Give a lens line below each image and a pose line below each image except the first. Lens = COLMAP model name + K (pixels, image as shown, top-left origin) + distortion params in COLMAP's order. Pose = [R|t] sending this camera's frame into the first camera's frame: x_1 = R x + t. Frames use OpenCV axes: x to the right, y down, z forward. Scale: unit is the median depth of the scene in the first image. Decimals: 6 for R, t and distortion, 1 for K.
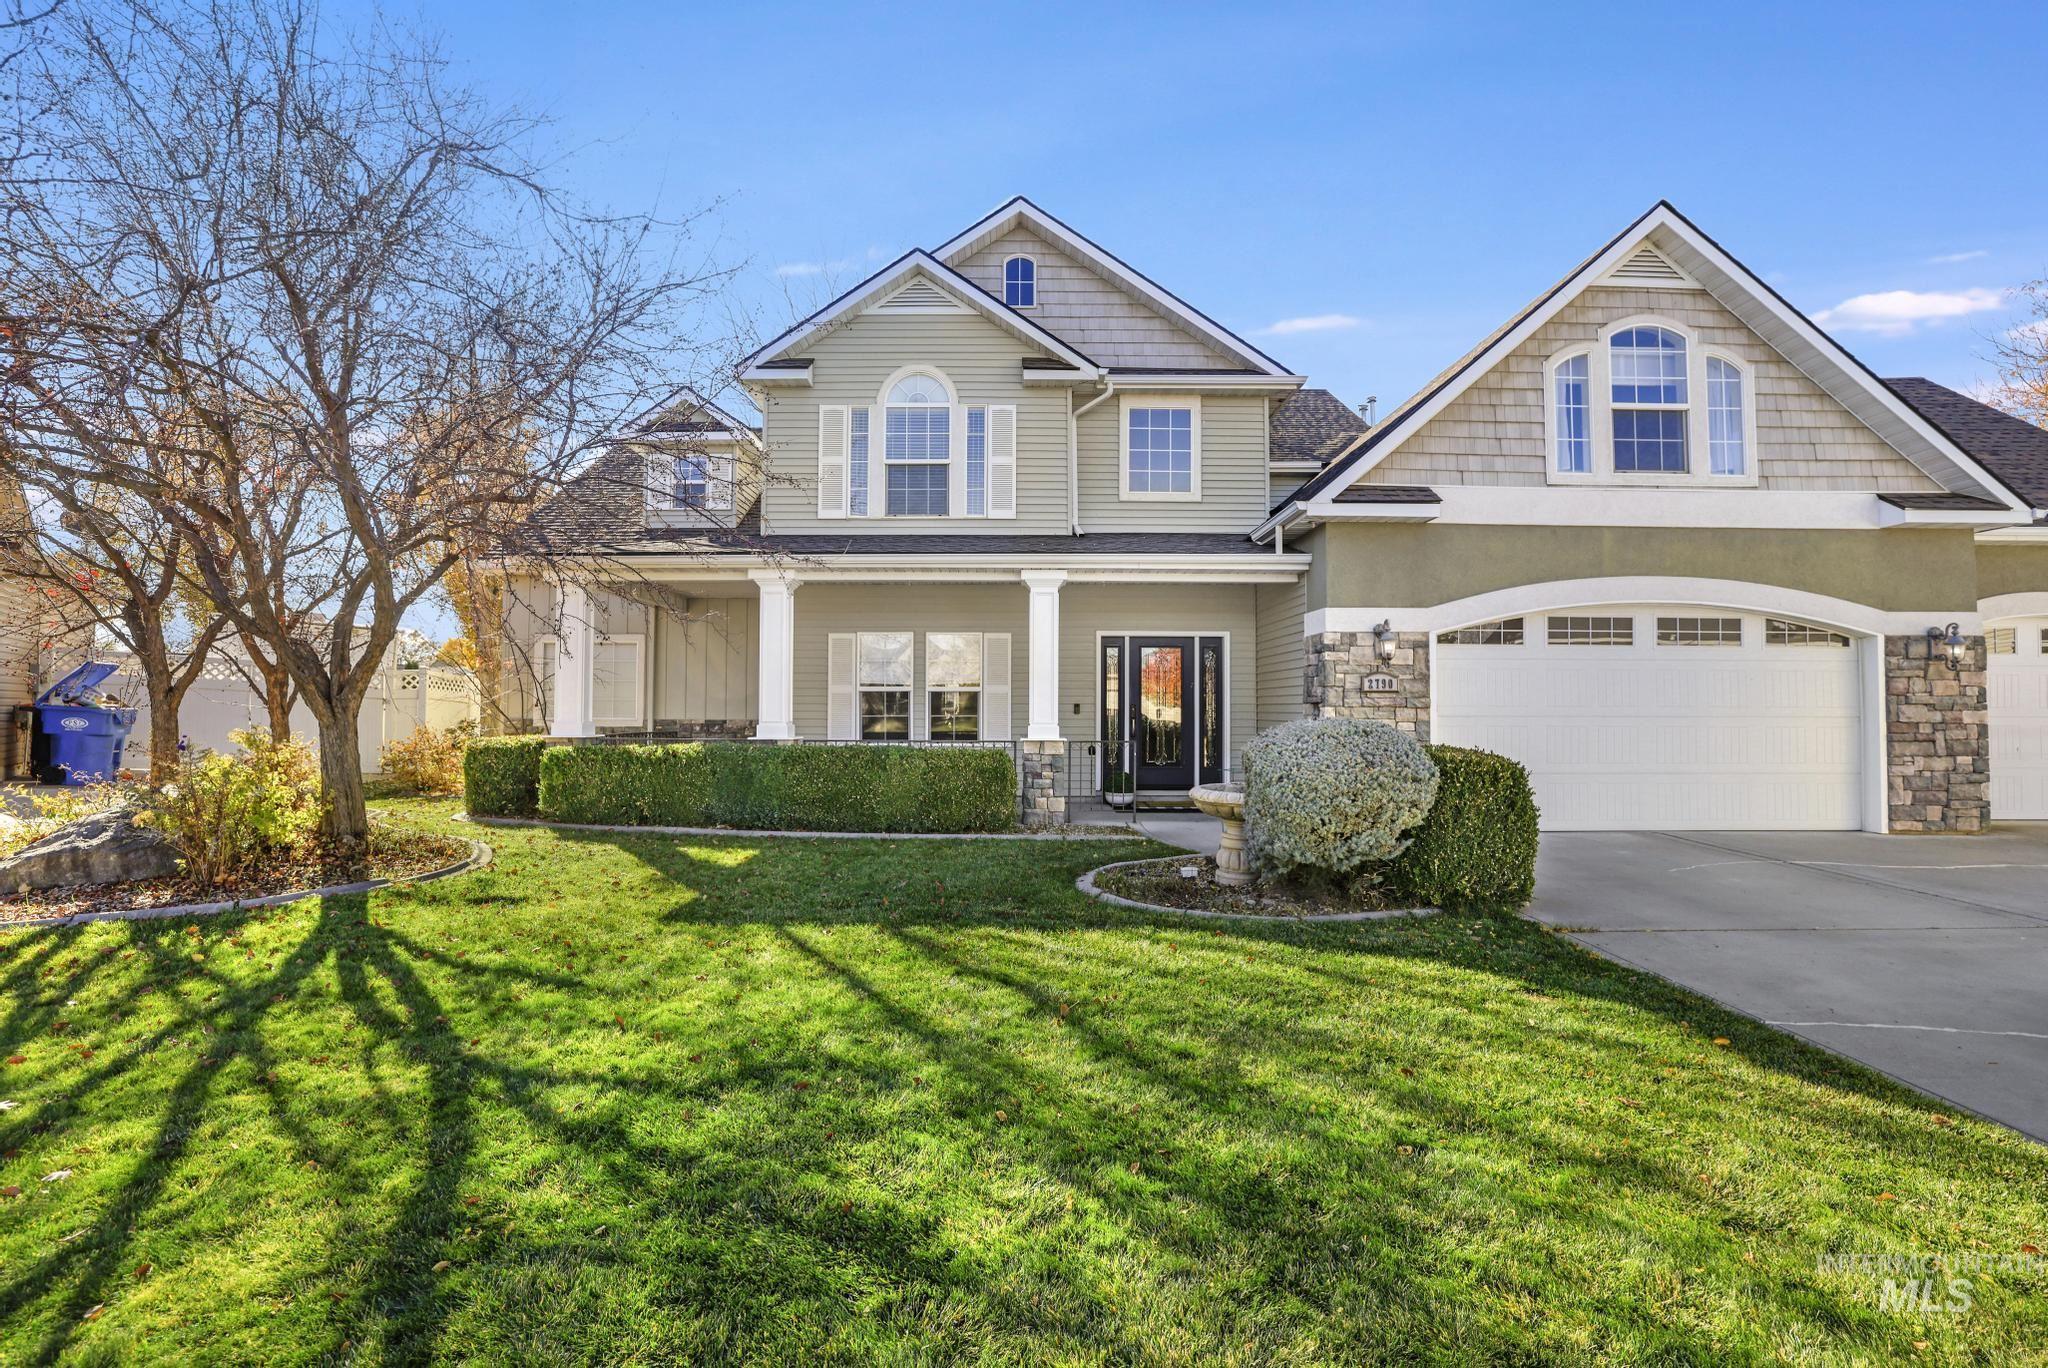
lens RADIAL K [[915.3, 0, 1025.7], [0, 915.3, 678.3], [0, 0, 1]] dist [-0.028446, -0.000040]
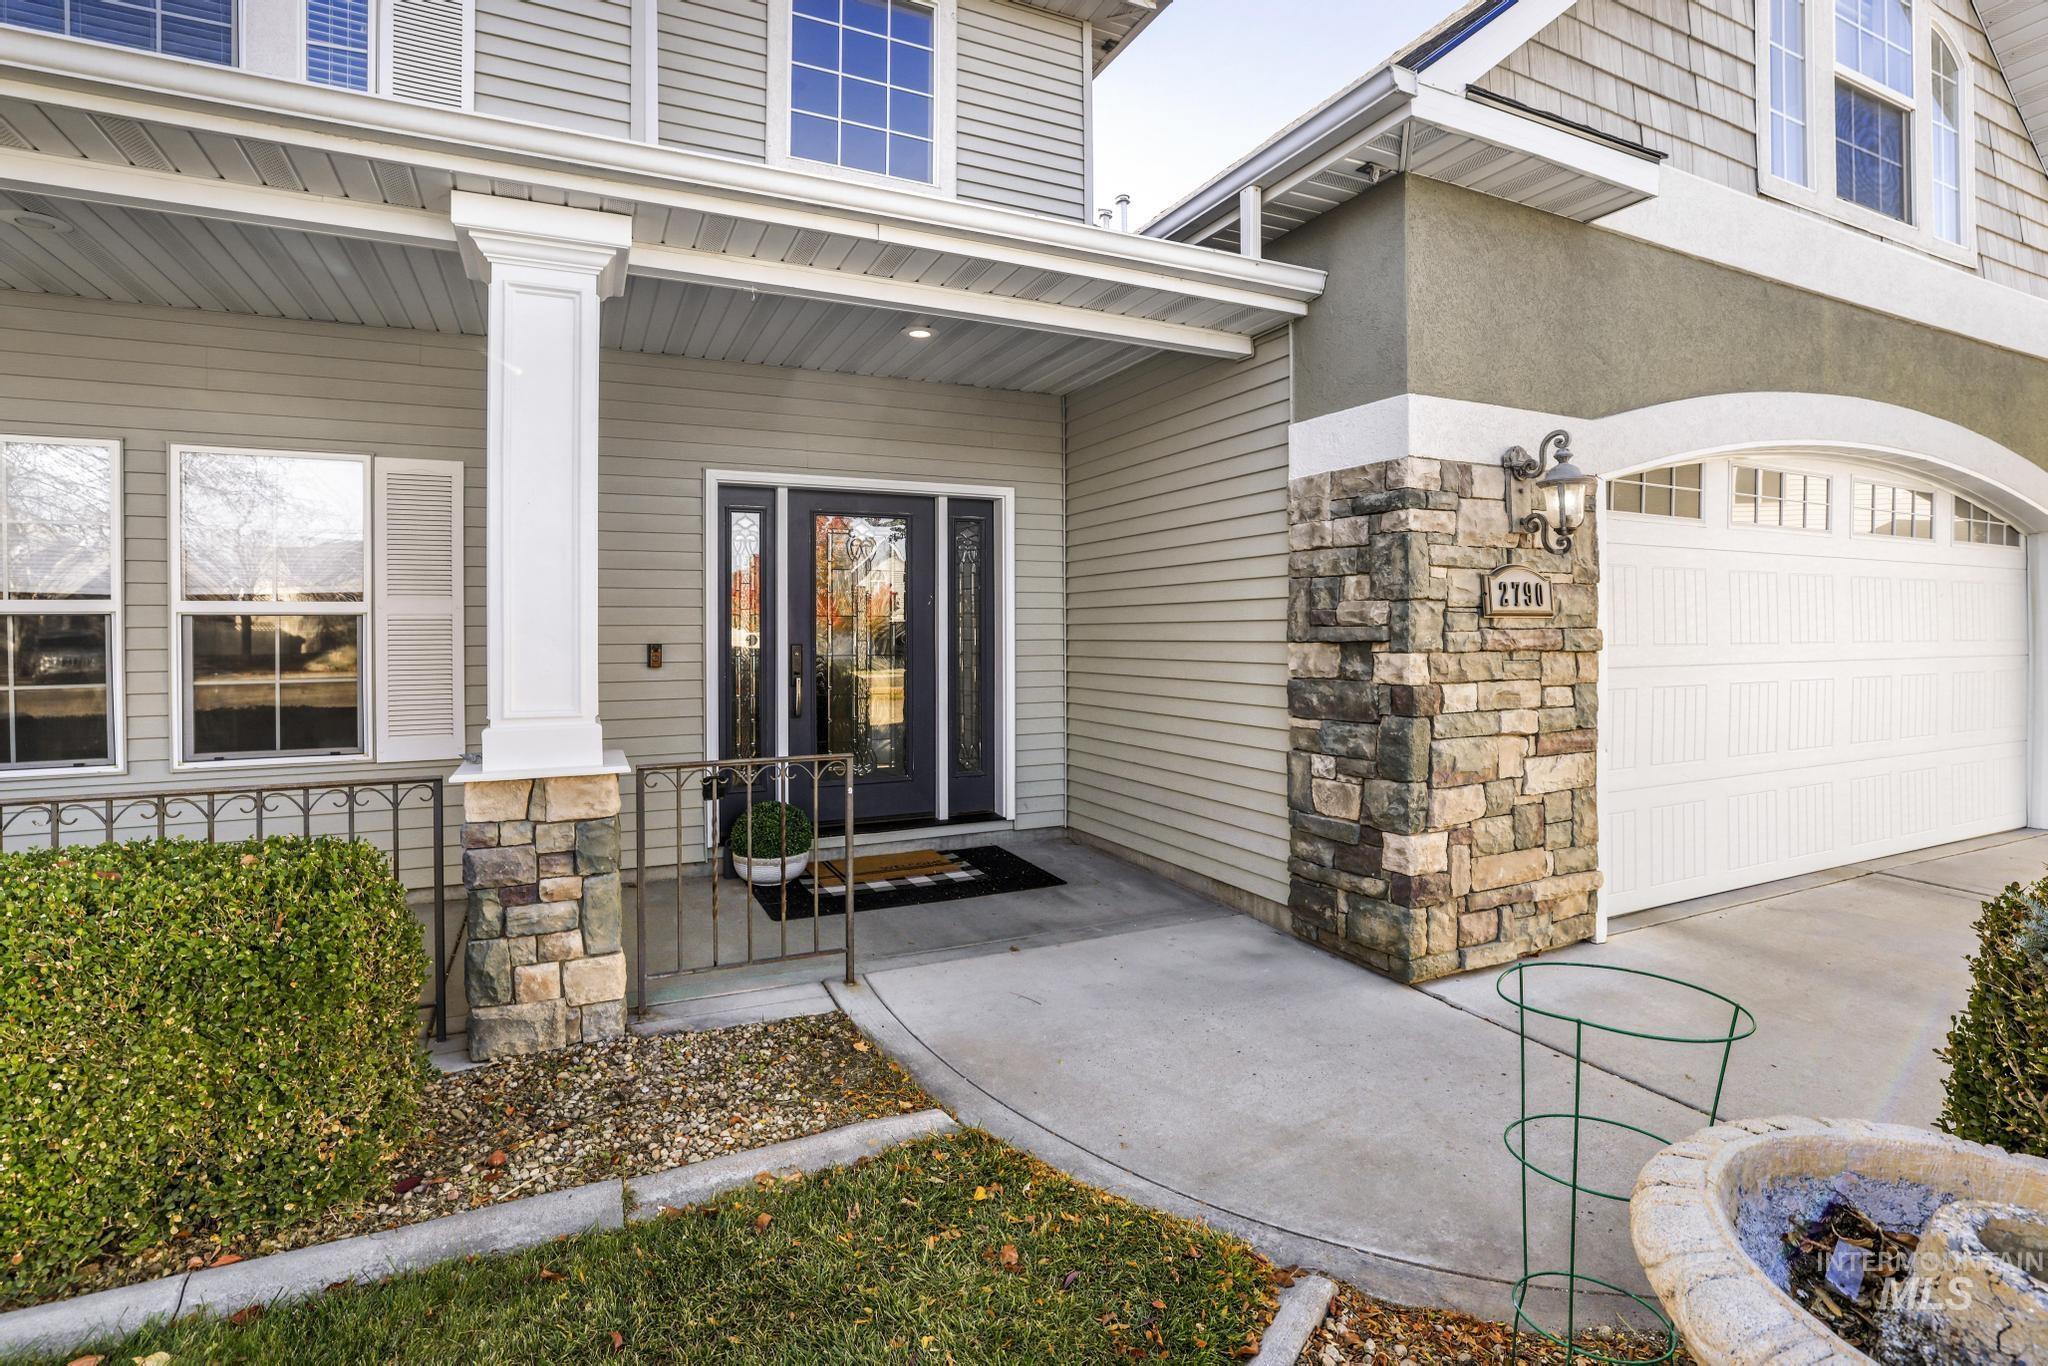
lens RADIAL K [[915.3, 0, 1143.5], [0, 915.3, 618.8], [0, 0, 1]] dist [-0.028446, -0.000040]
pose [[0.842703, -0.004796, 0.538358, 0.026458], [-0.005972, 0.999816, 0.018254, 0.009203], [-0.538346, -0.018598, 0.842519, 0.642926]]
